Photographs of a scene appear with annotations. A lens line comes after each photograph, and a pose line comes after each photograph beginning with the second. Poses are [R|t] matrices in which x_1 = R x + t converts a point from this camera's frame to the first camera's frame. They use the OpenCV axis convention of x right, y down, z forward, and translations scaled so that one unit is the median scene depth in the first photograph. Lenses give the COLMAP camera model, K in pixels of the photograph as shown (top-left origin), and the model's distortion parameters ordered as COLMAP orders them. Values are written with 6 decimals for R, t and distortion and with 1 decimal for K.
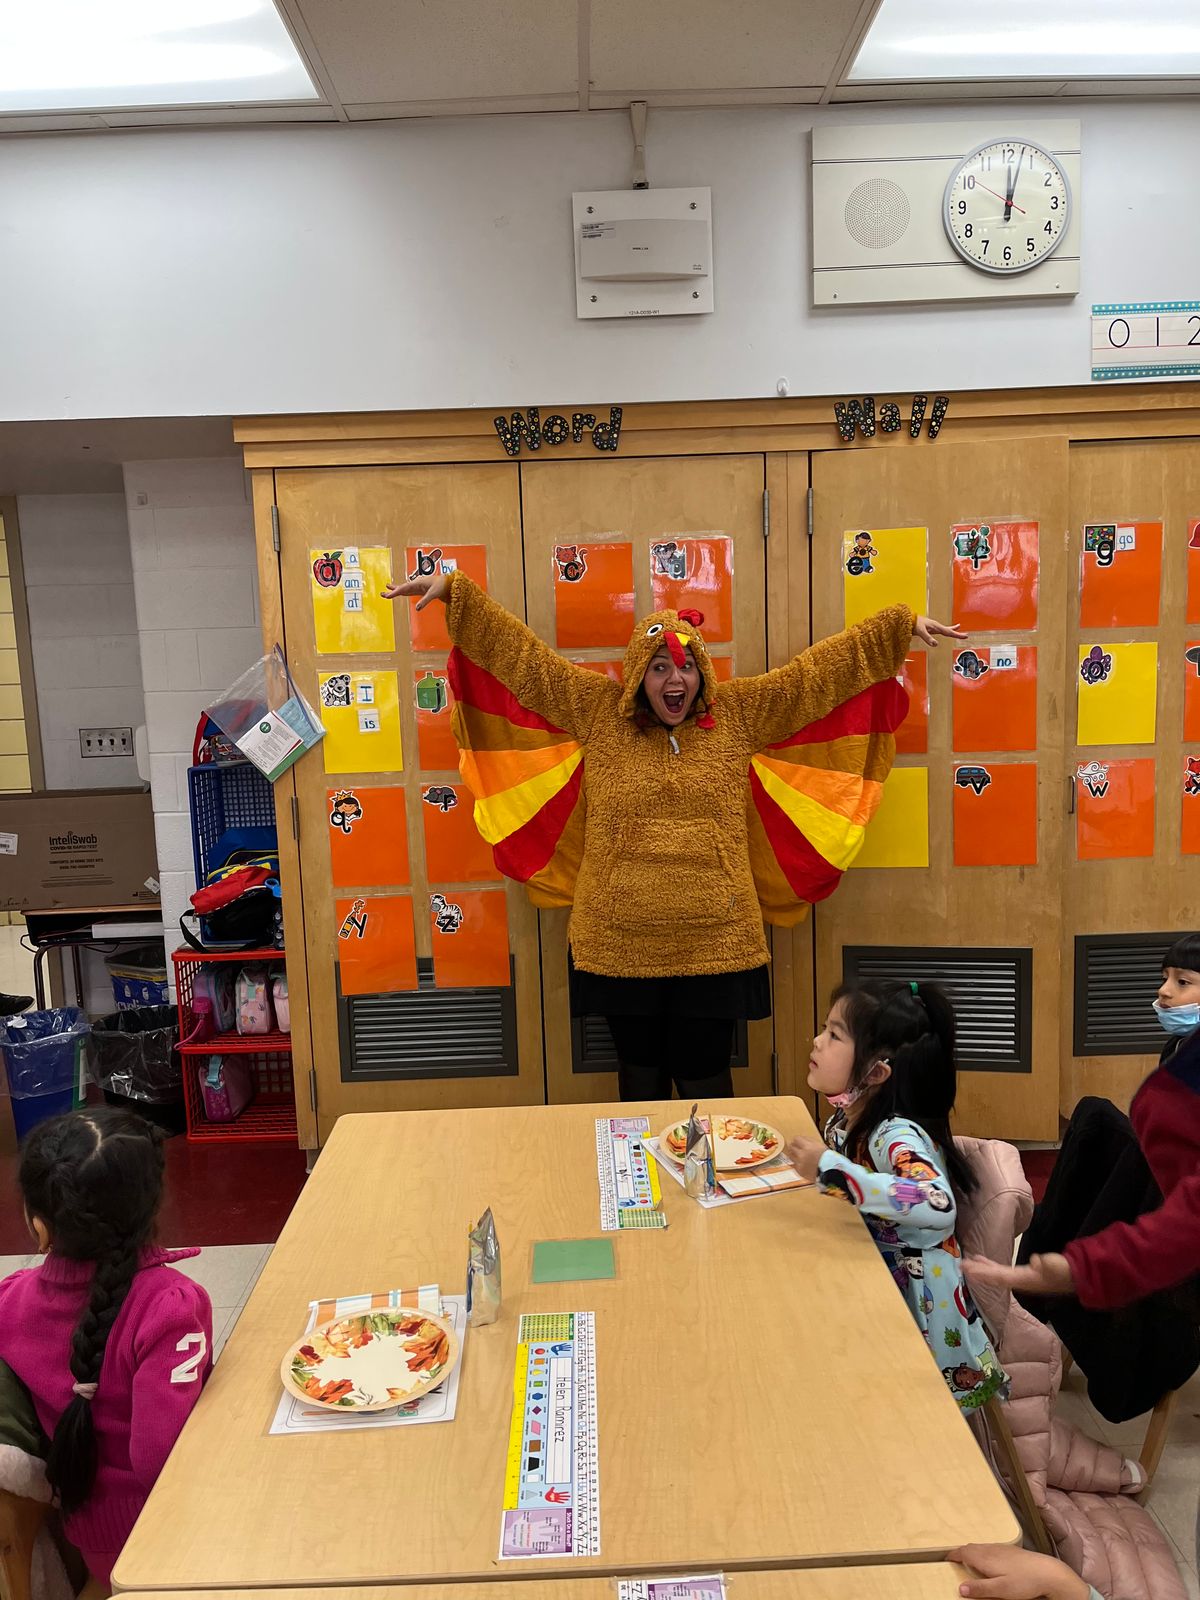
lens RADIAL K [[1173.8, 0, 600.0], [0, 1173.8, 800.0], [0, 0, 1]] dist [0.046892, -0.075764]
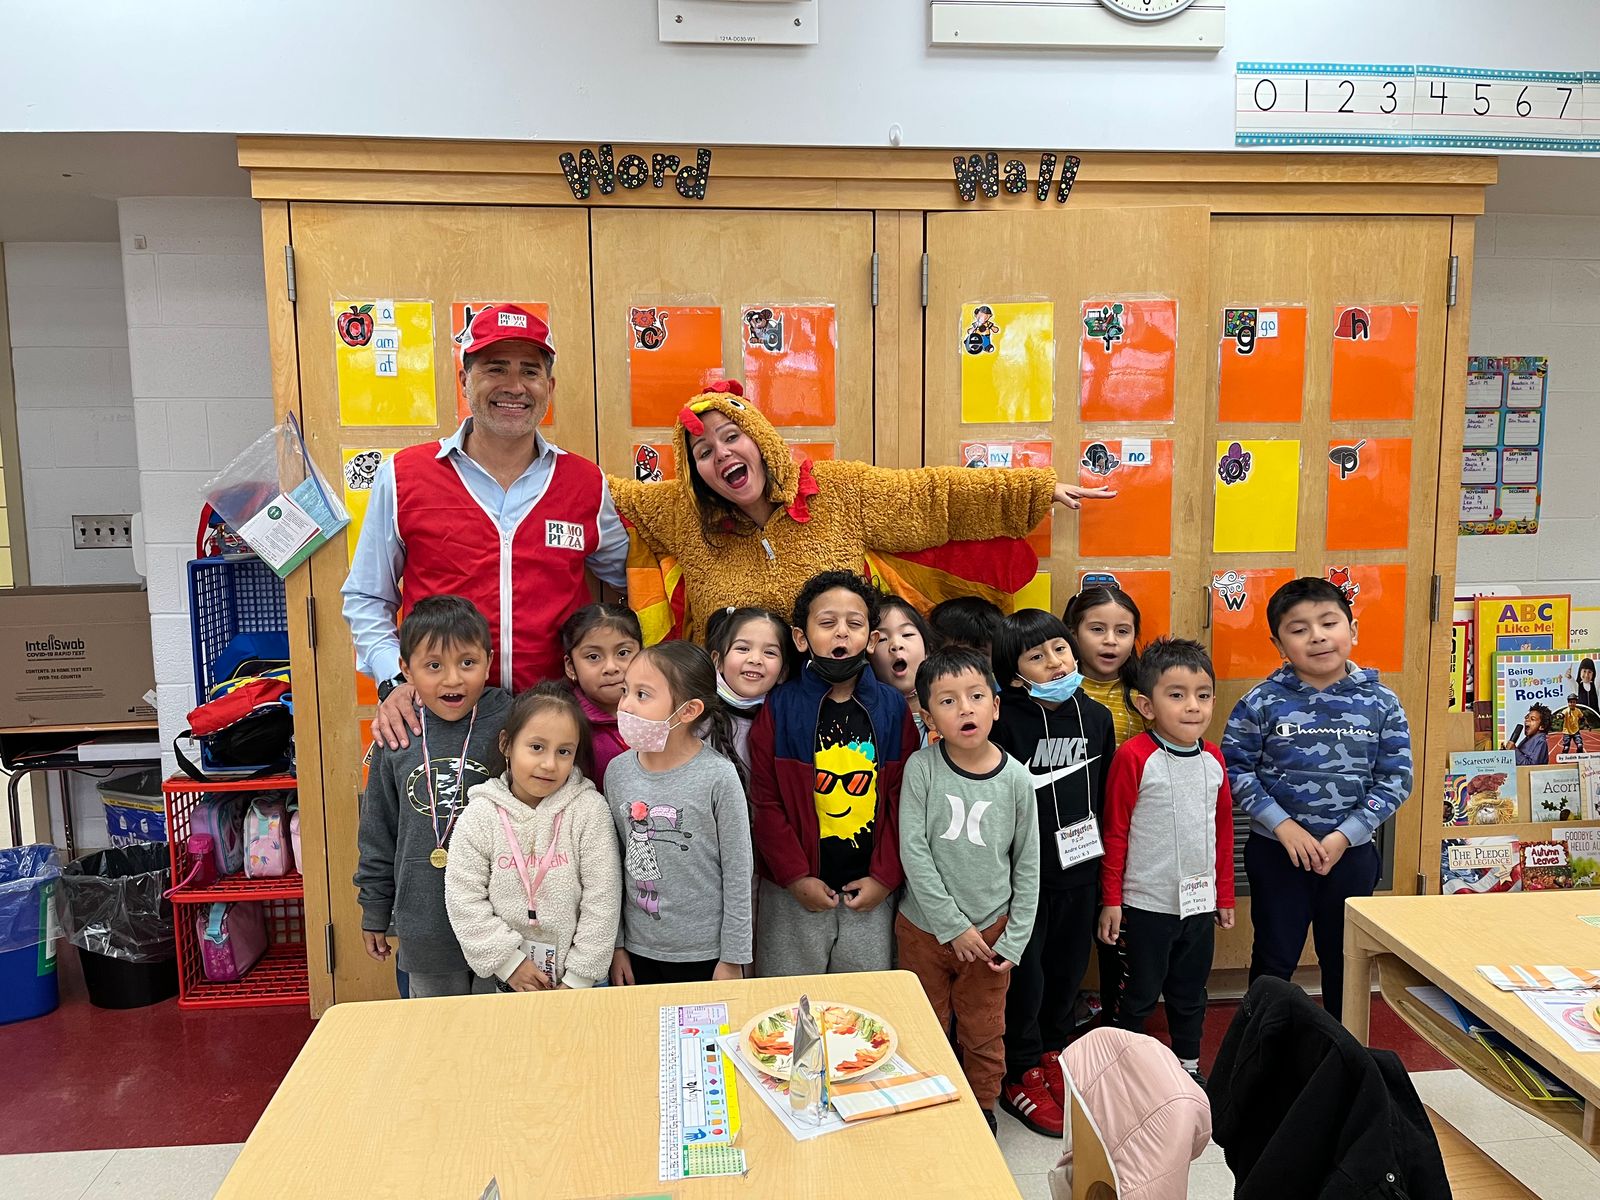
lens RADIAL K [[1173.8, 0, 800.0], [0, 1173.8, 600.0], [0, 0, 1]] dist [0.046892, -0.075764]
pose [[0.995727, 0.014010, 0.091273, 0.009306], [-0.013343, 0.999880, -0.007911, 0.001500], [-0.091373, 0.006660, 0.995794, 0.136298]]
